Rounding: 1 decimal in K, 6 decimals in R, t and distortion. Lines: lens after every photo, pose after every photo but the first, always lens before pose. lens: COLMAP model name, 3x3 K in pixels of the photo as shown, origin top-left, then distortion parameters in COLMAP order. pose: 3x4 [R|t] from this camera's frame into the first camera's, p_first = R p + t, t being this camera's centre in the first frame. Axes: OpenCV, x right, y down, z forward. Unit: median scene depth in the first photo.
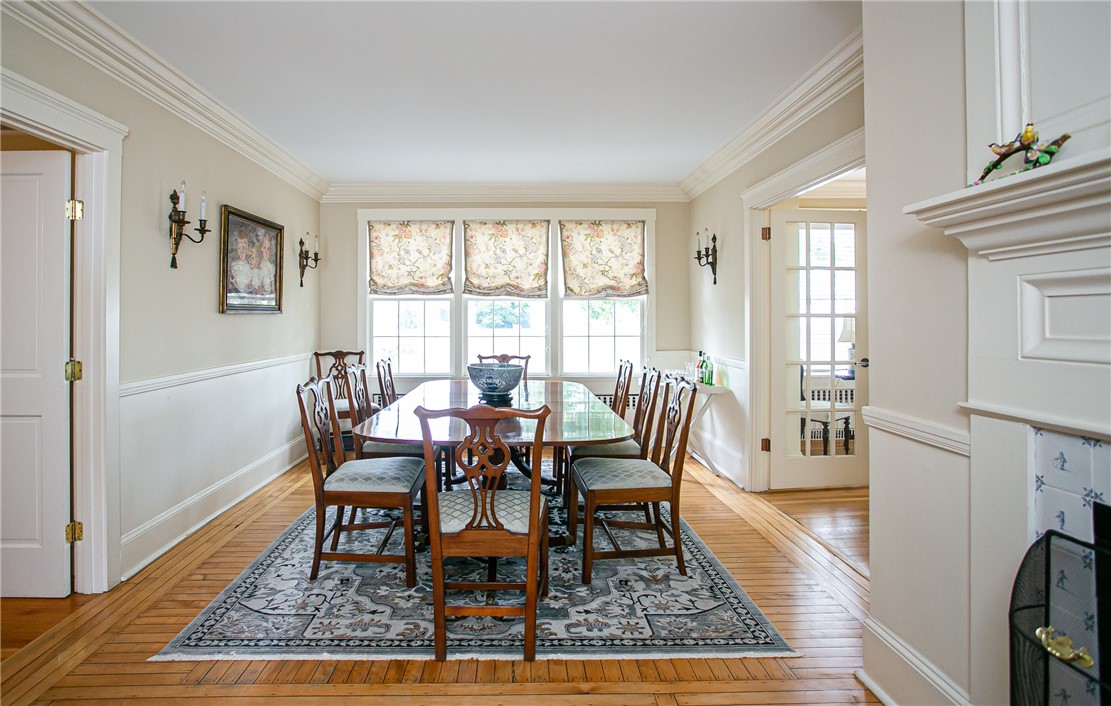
lens RADIAL K [[562.2, 0, 523.5], [0, 562.2, 306.5], [0, 0, 1]] dist [-0.067586, 0.031443]
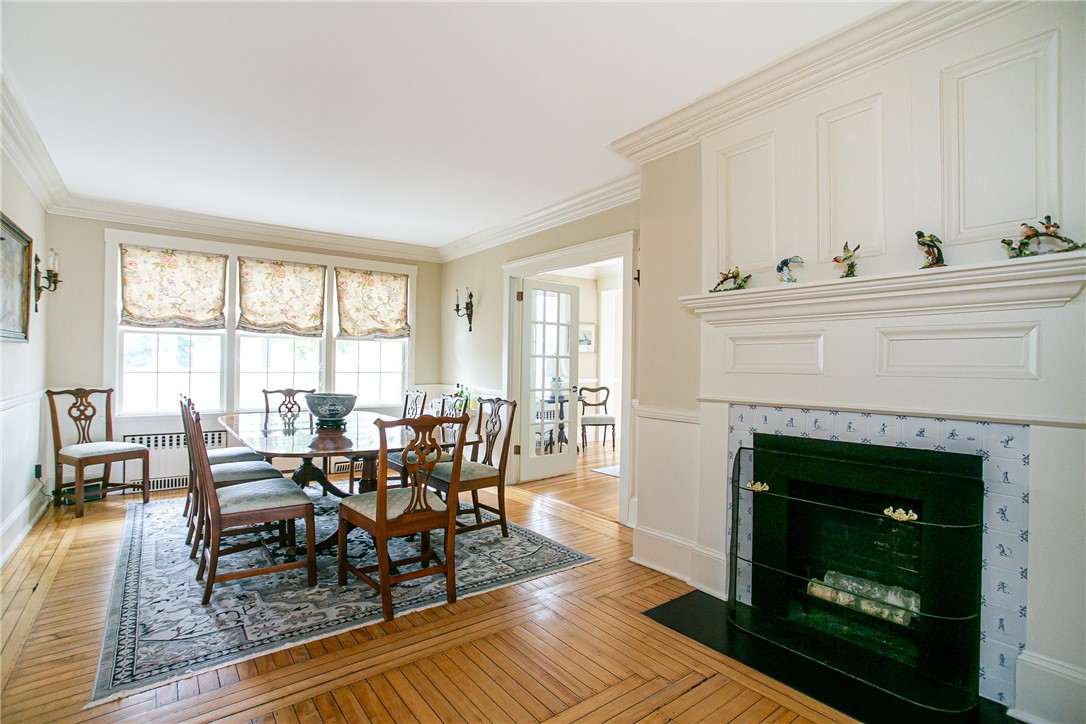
lens RADIAL K [[519.8, 0, 534.4], [0, 519.8, 355.0], [0, 0, 1]] dist [-0.062434, 0.026583]
pose [[0.810764, 0.019593, 0.585045, -0.225999], [-0.024157, 0.999708, -0.000003, 0.010496], [-0.584875, -0.014131, 0.811000, -0.054284]]
